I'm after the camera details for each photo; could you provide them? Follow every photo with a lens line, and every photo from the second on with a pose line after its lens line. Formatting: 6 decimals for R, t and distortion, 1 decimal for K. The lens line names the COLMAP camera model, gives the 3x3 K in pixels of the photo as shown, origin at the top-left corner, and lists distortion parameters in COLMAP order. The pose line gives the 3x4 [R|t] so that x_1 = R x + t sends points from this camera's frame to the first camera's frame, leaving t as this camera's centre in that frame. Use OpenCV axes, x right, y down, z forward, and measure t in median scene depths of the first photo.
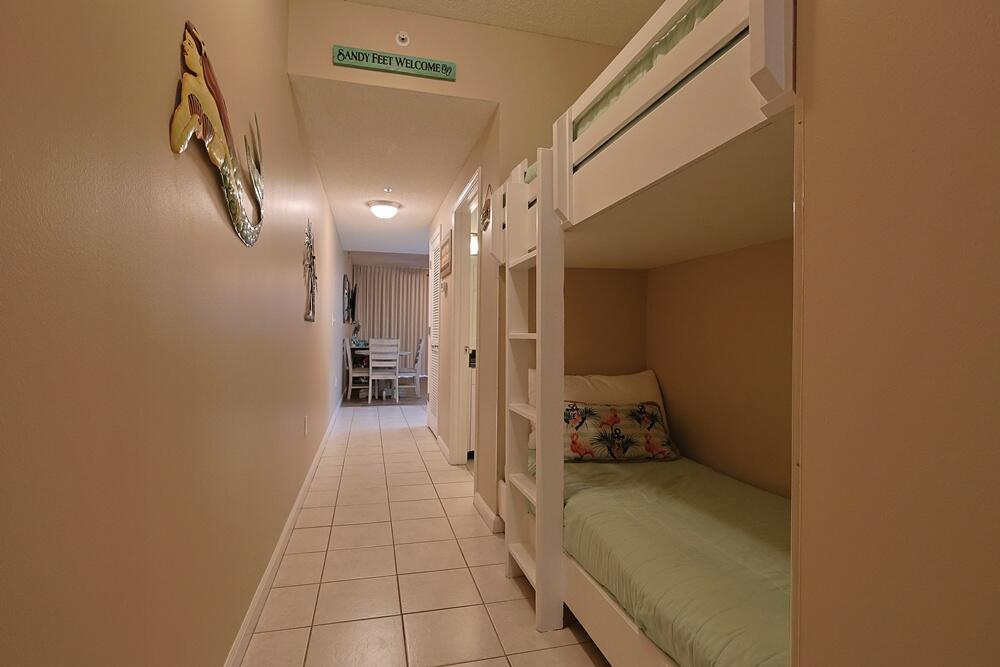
lens RADIAL K [[486.9, 0, 500.2], [0, 486.9, 336.8], [0, 0, 1]] dist [-0.003268, 0.000842]
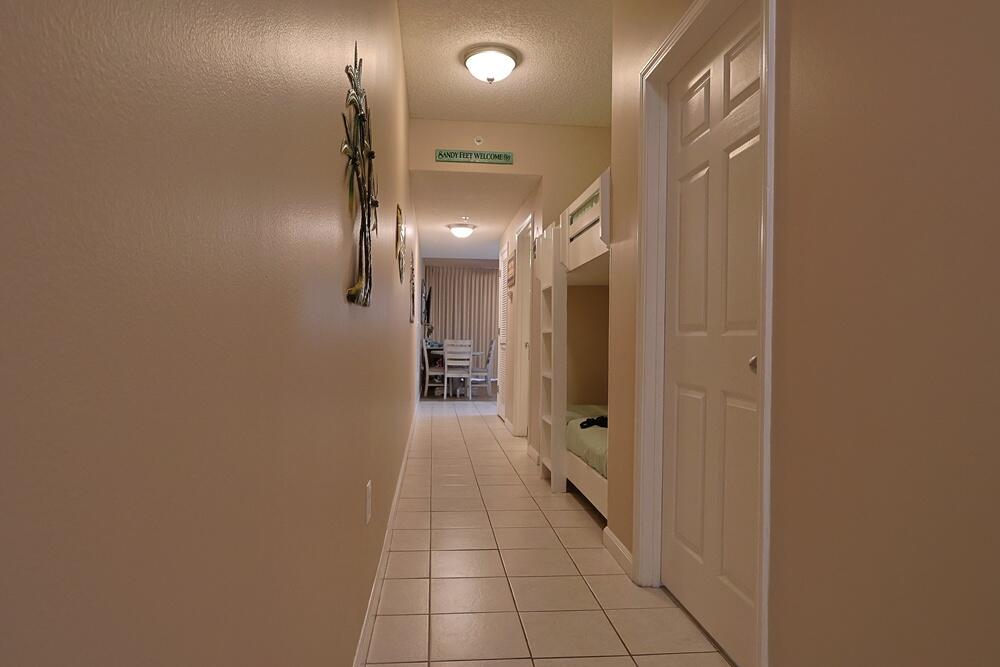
lens RADIAL K [[604.9, 0, 497.5], [0, 604.9, 331.7], [0, 0, 1]] dist [-0.002107, -0.000022]
pose [[0.987748, -0.000068, -0.156055, 0.082863], [-0.002639, 0.999850, -0.017140, 0.015115], [0.156033, 0.017342, 0.987600, -0.459268]]
